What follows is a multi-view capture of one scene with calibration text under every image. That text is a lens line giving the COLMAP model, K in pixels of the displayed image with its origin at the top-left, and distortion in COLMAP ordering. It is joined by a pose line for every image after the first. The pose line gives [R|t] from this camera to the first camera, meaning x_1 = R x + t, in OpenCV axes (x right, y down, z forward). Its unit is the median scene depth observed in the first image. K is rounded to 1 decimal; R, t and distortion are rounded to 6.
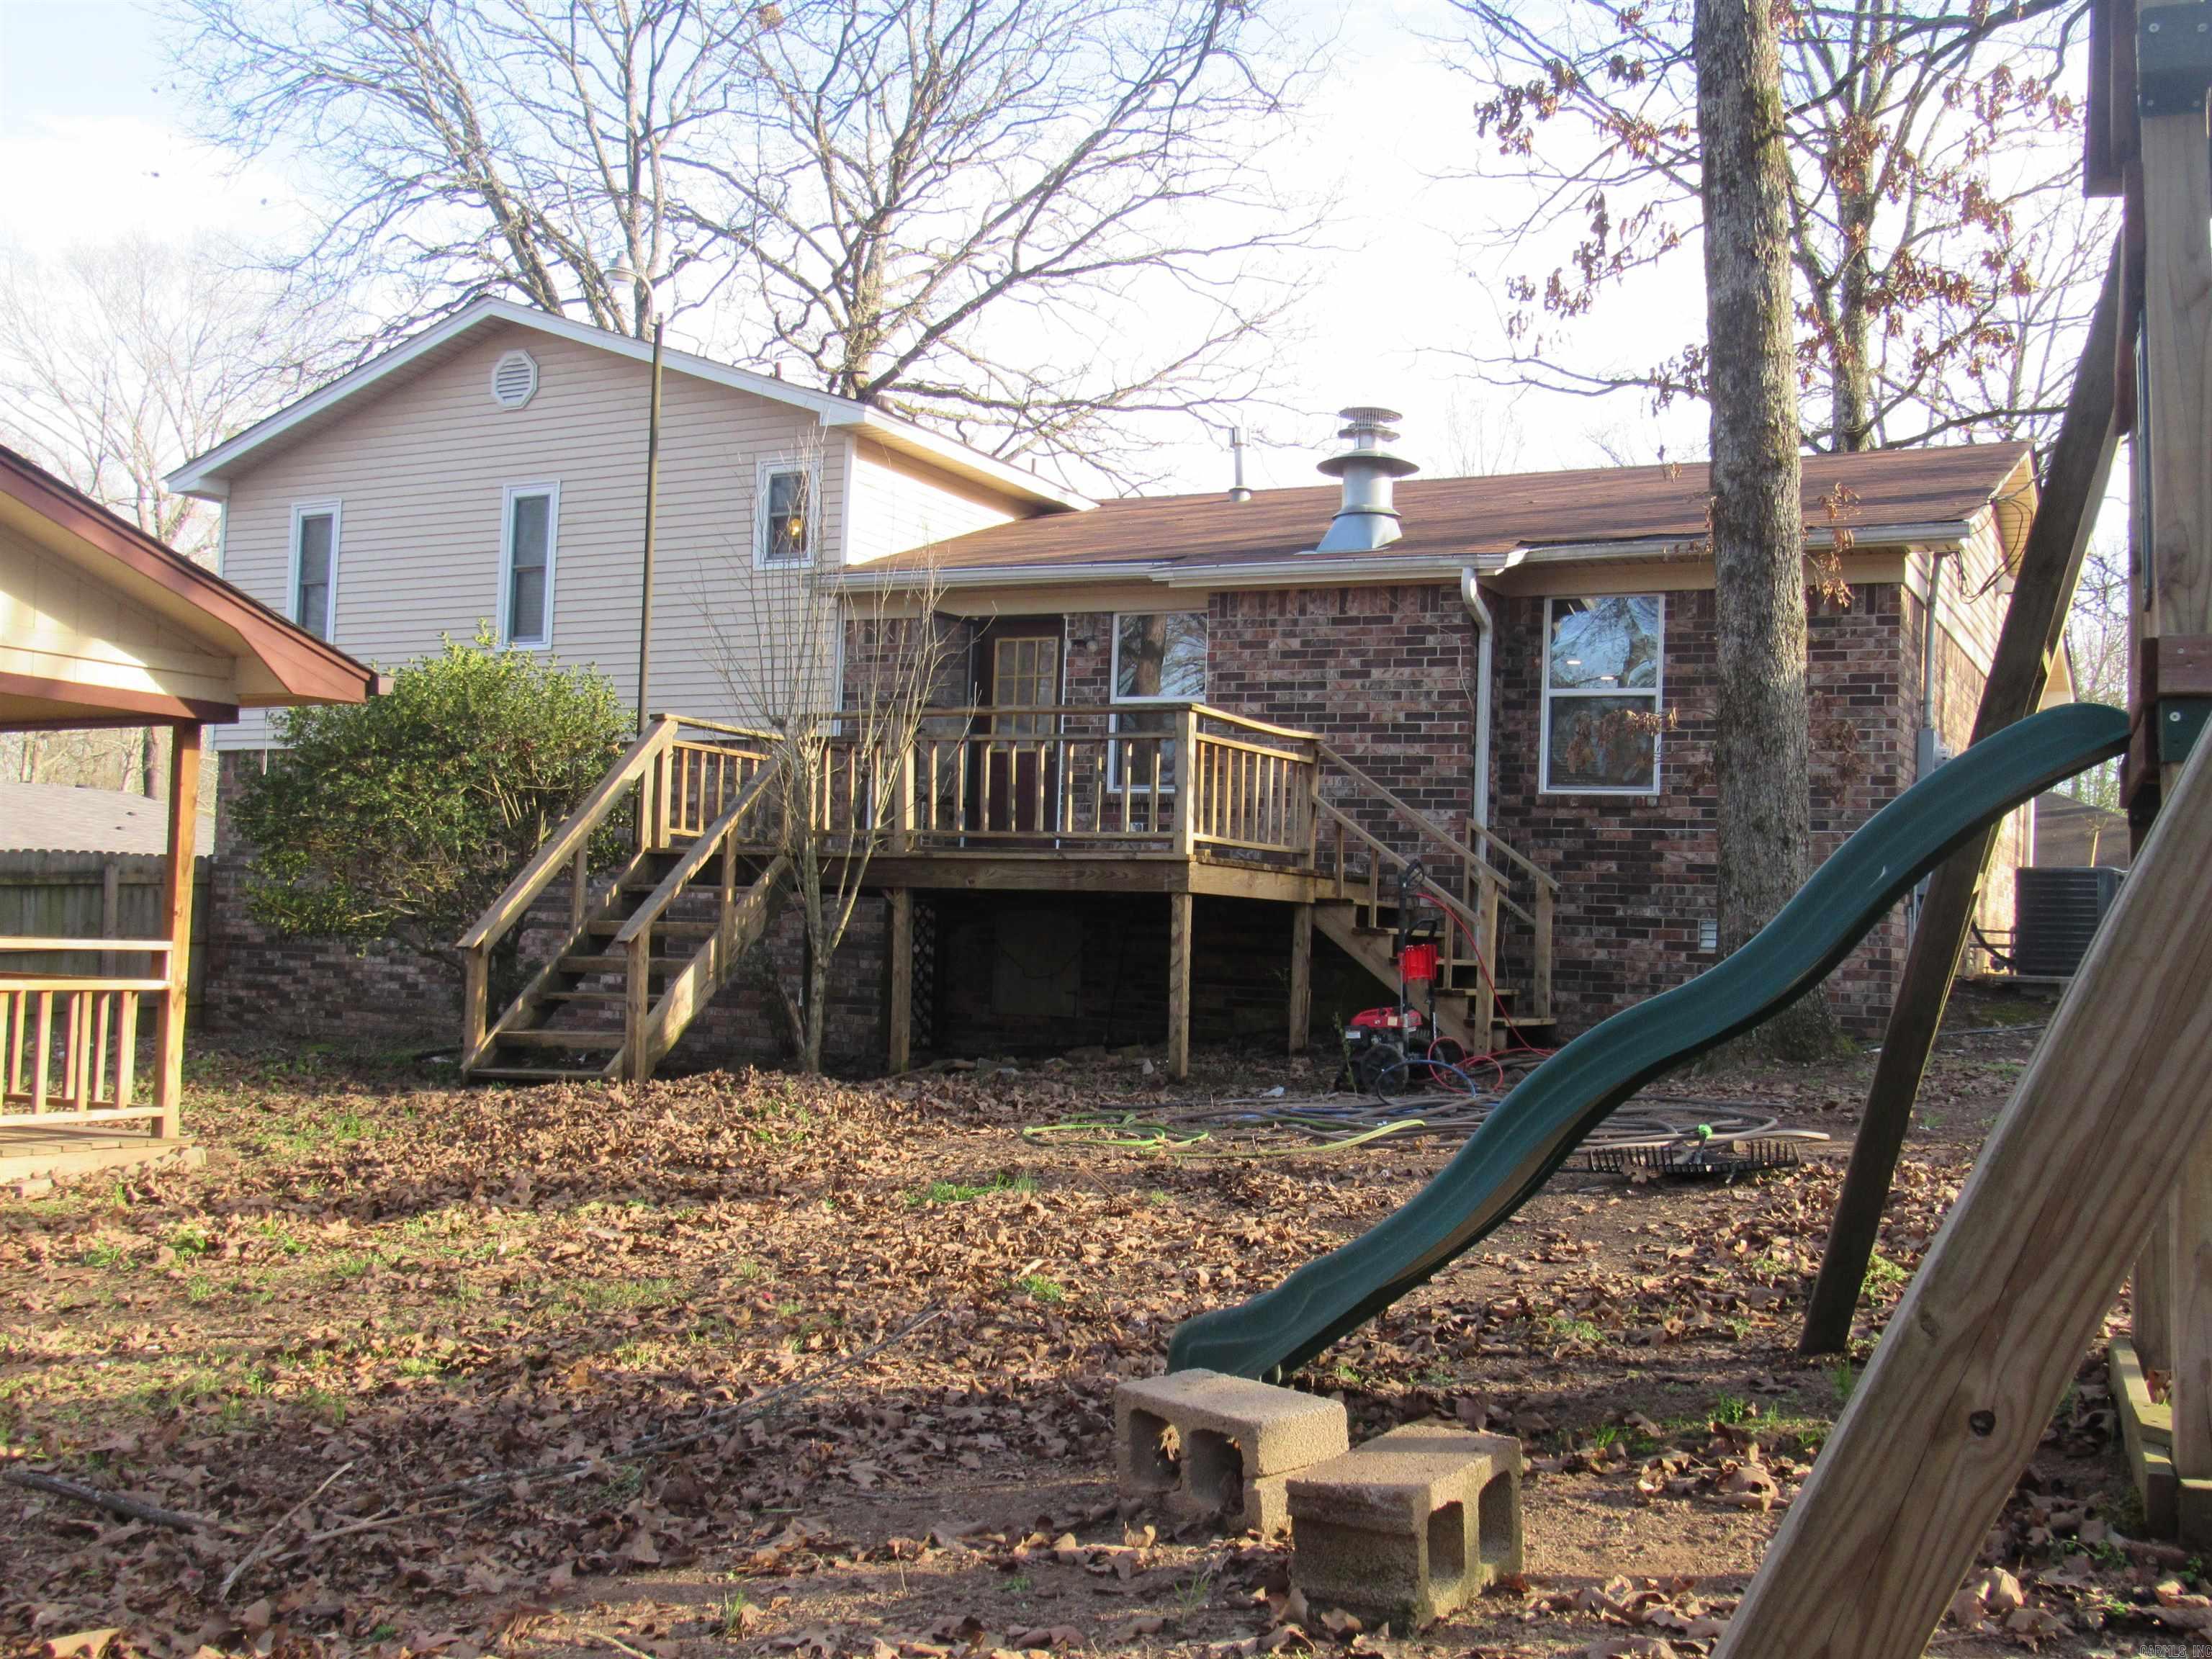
lens RADIAL K [[2197.6, 0, 1112.2], [0, 2197.6, 829.4], [0, 0, 1]] dist [-0.084012, 0.000000]
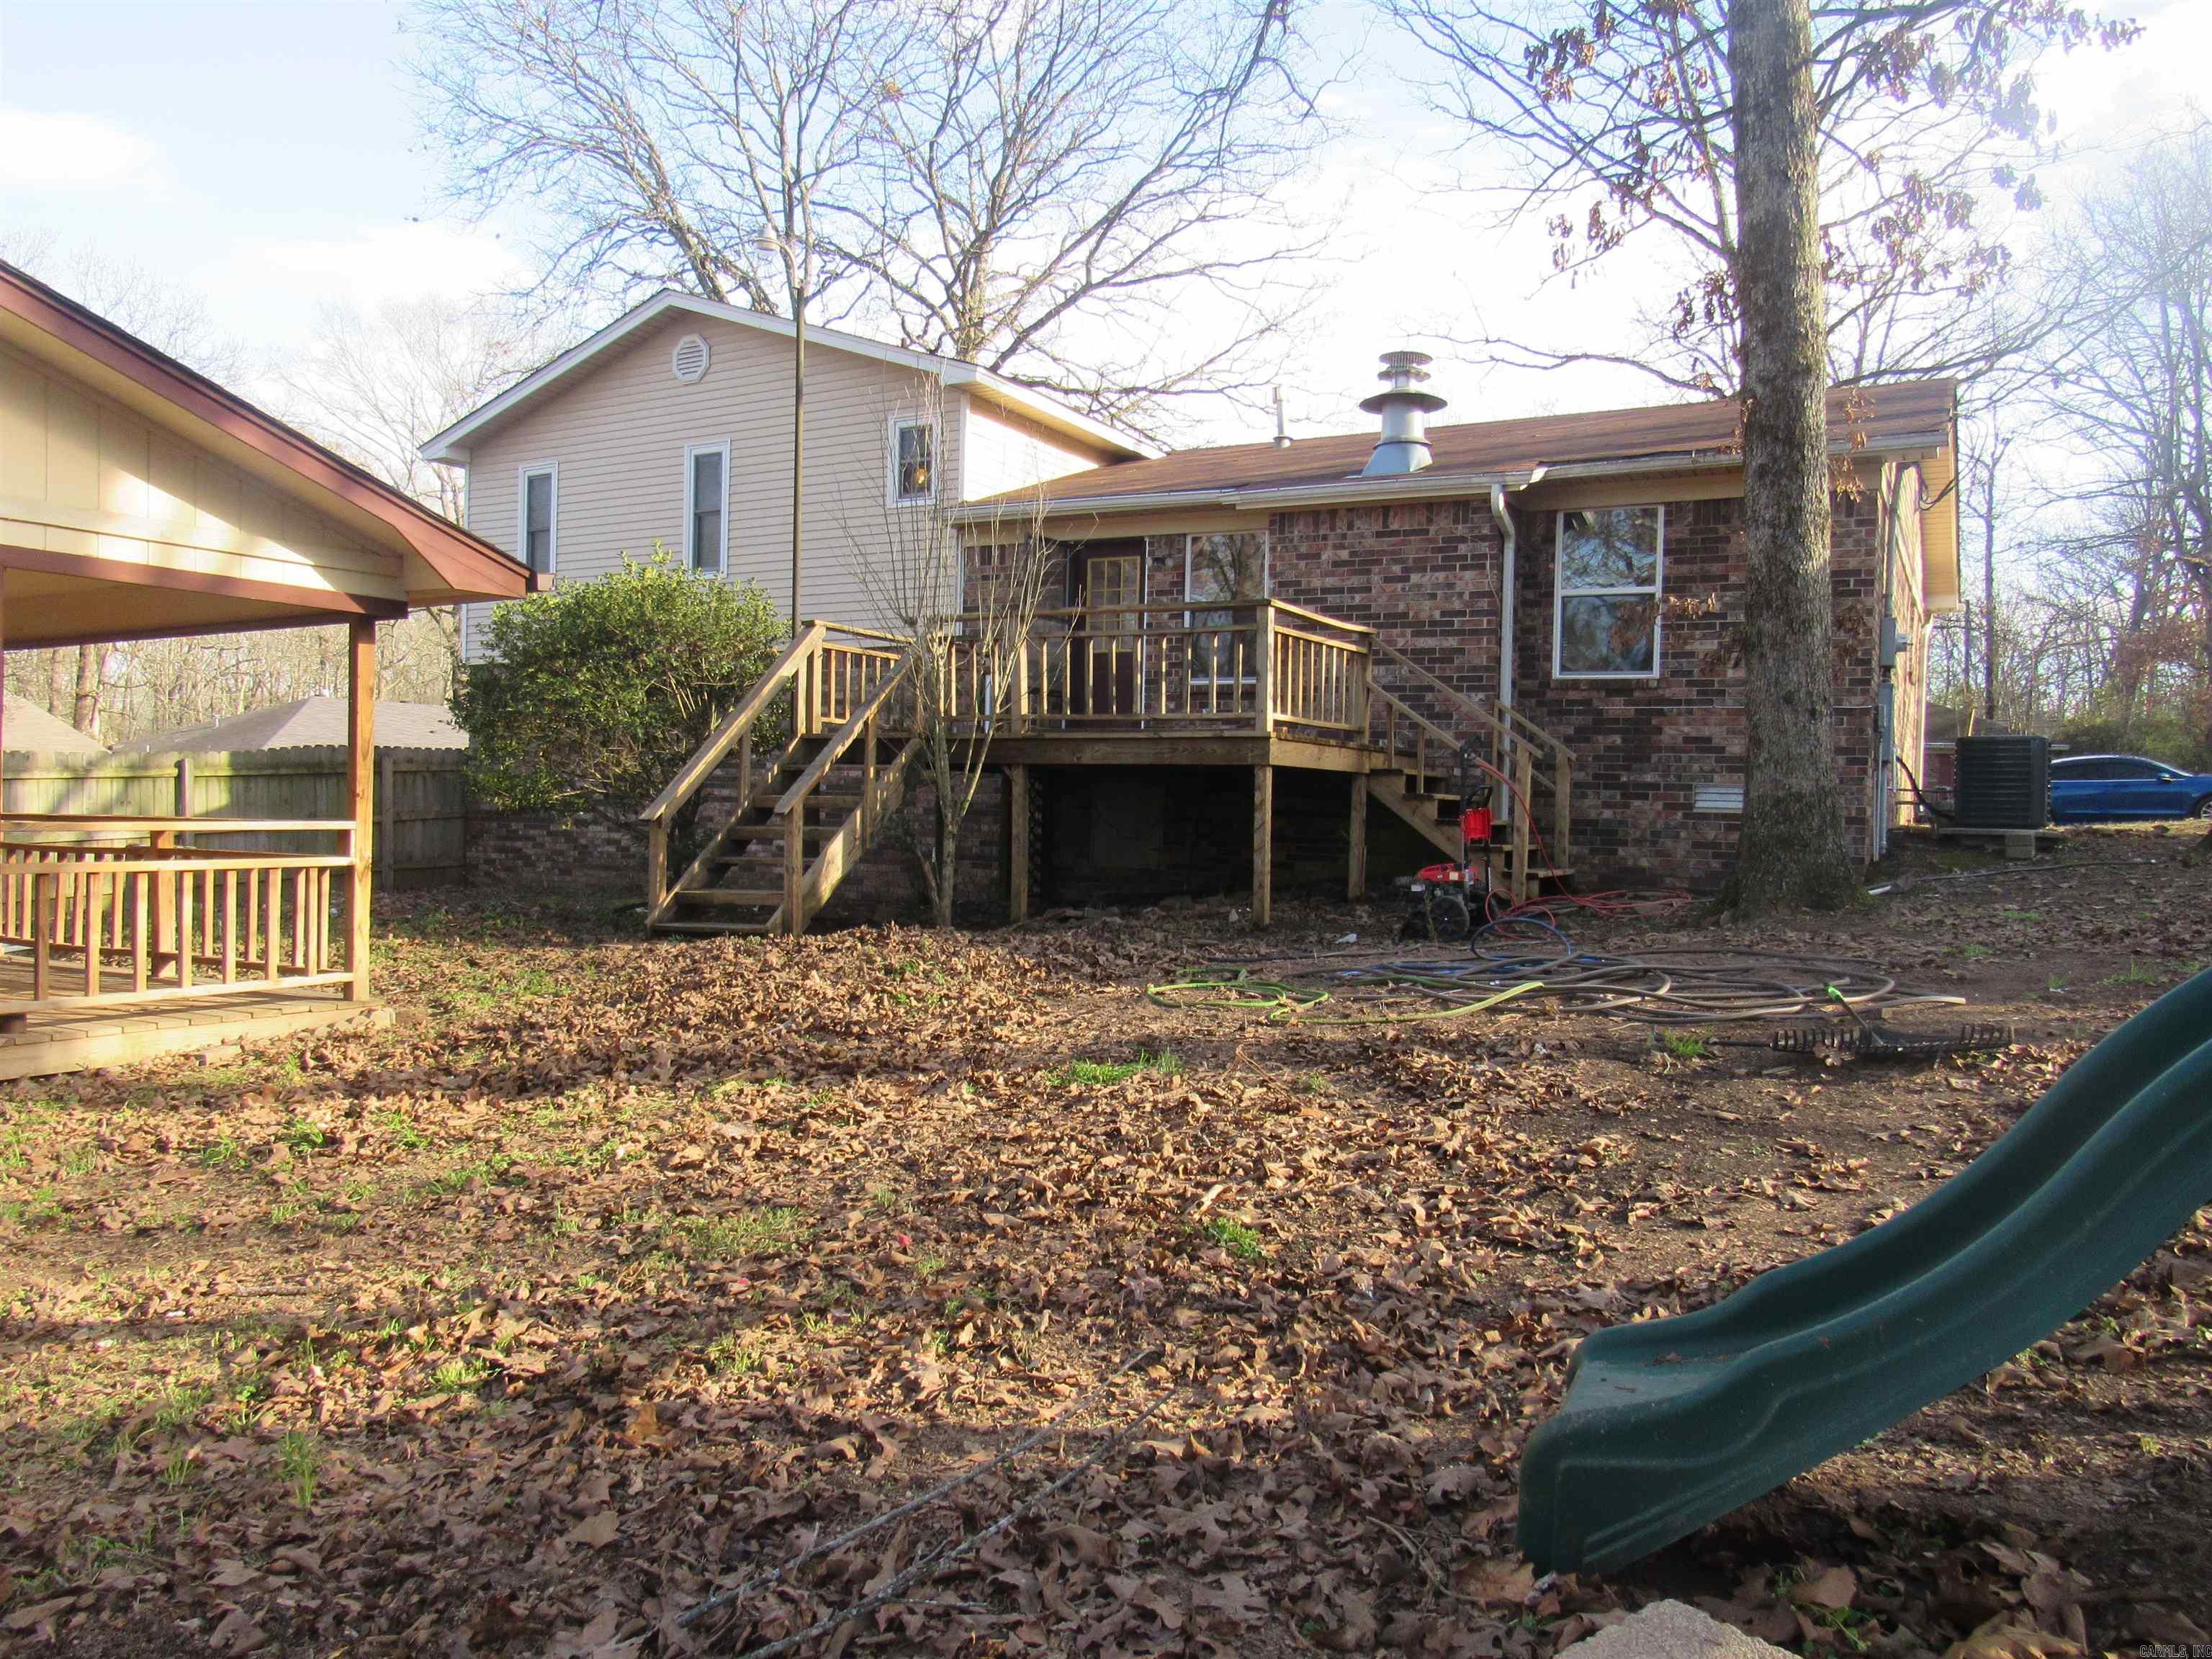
lens RADIAL K [[1608.9, 0, 1108.3], [0, 1608.9, 837.1], [0, 0, 1]] dist [-0.021246, -0.000971]
pose [[0.999424, -0.010791, -0.032160, -0.021006], [0.013044, 0.997413, 0.070694, 0.005451], [0.031314, -0.071073, 0.996979, 0.144296]]
